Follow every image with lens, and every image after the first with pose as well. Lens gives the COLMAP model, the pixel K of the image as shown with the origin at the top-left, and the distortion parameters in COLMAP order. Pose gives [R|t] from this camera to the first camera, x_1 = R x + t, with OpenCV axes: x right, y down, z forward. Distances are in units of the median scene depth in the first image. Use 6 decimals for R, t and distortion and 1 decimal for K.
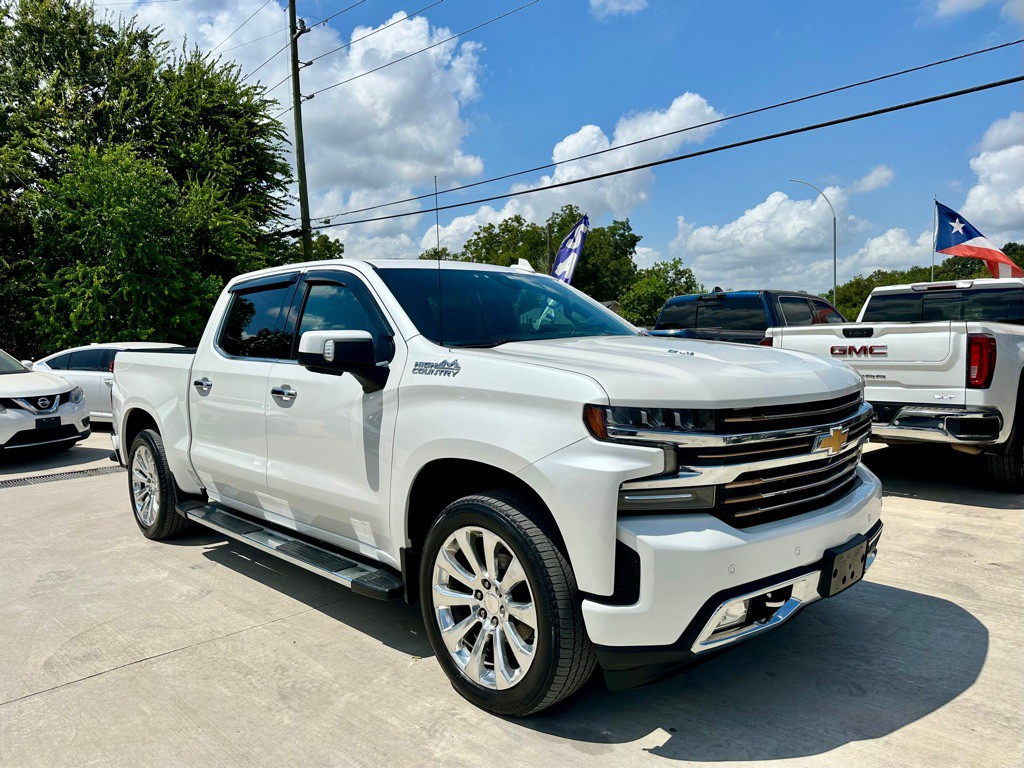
lens RADIAL K [[741.4, 0, 509.7], [0, 741.4, 374.6], [0, 0, 1]] dist [0.028964, -0.038688]
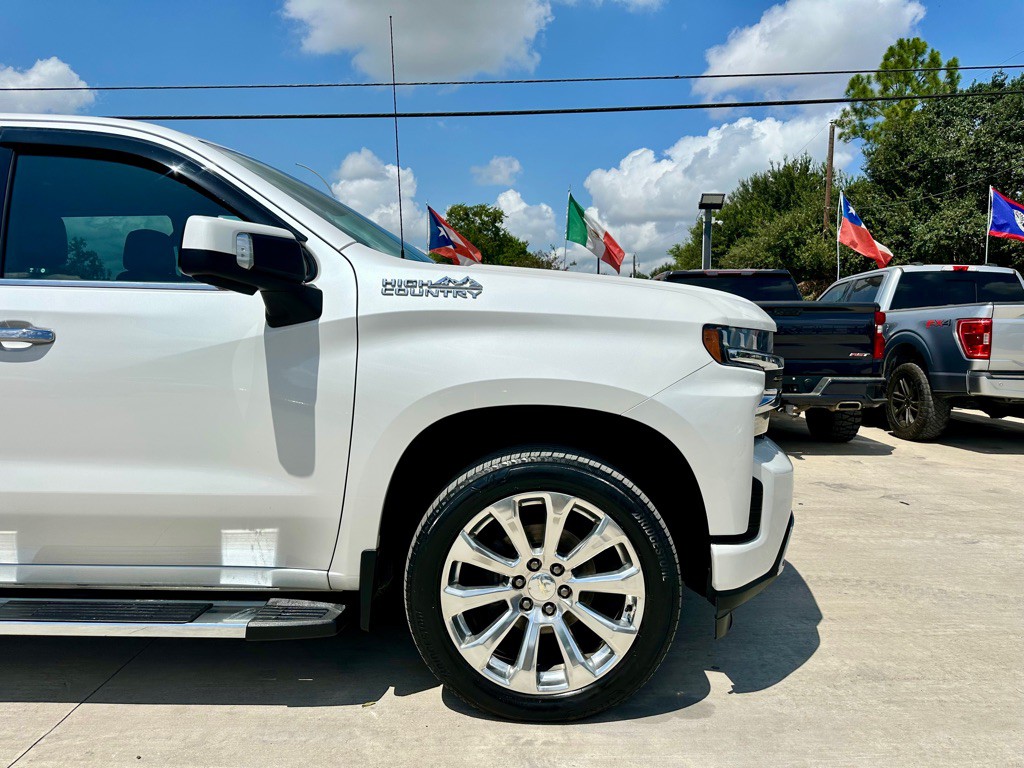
lens RADIAL K [[725.0, 0, 515.0], [0, 725.0, 376.7], [0, 0, 1]] dist [0.042293, -0.053057]
pose [[0.701701, -0.023760, 0.712075, -0.321904], [0.018300, 0.999715, 0.015324, 0.040257], [-0.712236, 0.002278, 0.701936, 0.263756]]
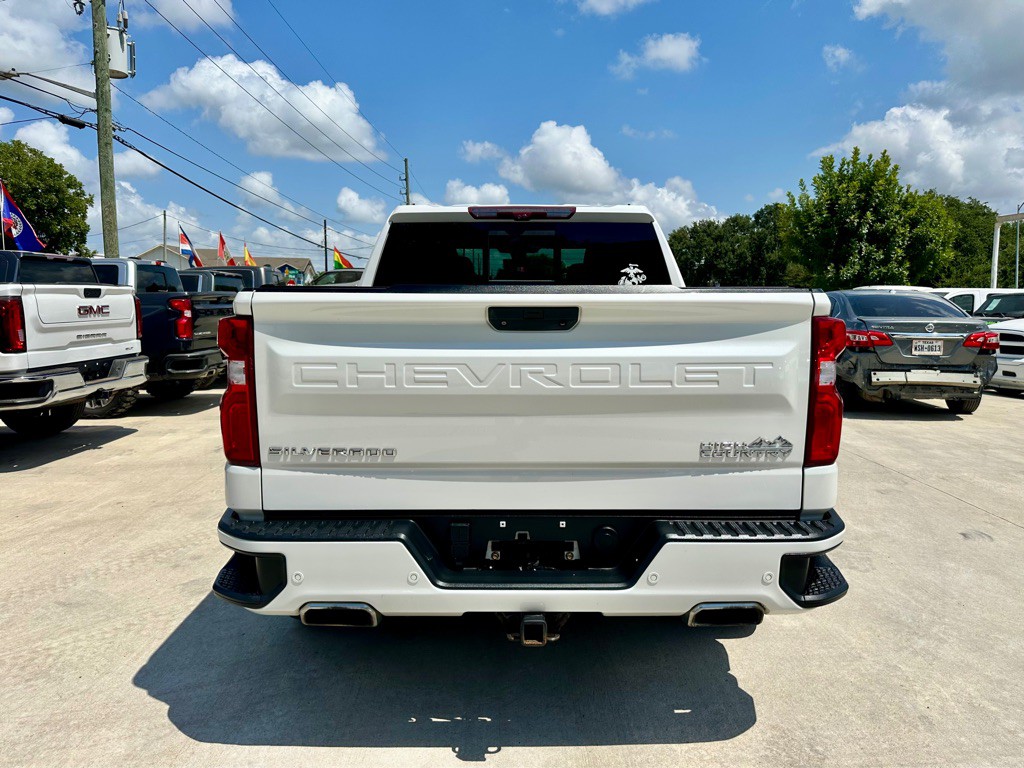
lens RADIAL K [[741.4, 0, 515.0], [0, 741.4, 377.5], [0, 0, 1]] dist [0.028964, -0.038688]
pose [[-0.729726, -0.051192, 0.681820, -0.800140], [0.049118, 0.990692, 0.126951, -0.051750], [-0.681973, 0.126130, -0.720420, 1.645344]]
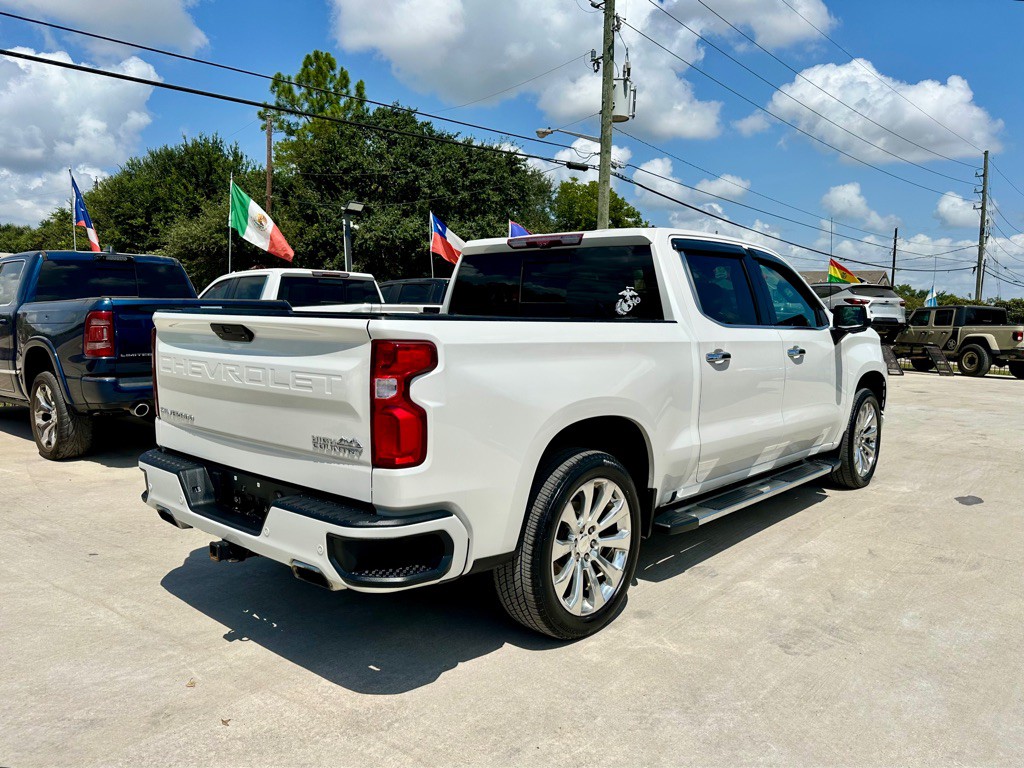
lens RADIAL K [[755.2, 0, 516.5], [0, 755.2, 390.4], [0, 0, 1]] dist [0.049727, -0.065661]
pose [[-0.092423, -0.084094, 0.992162, -1.135924], [0.038541, 0.995378, 0.087957, -0.030887], [-0.994974, 0.046368, -0.088755, 1.181791]]
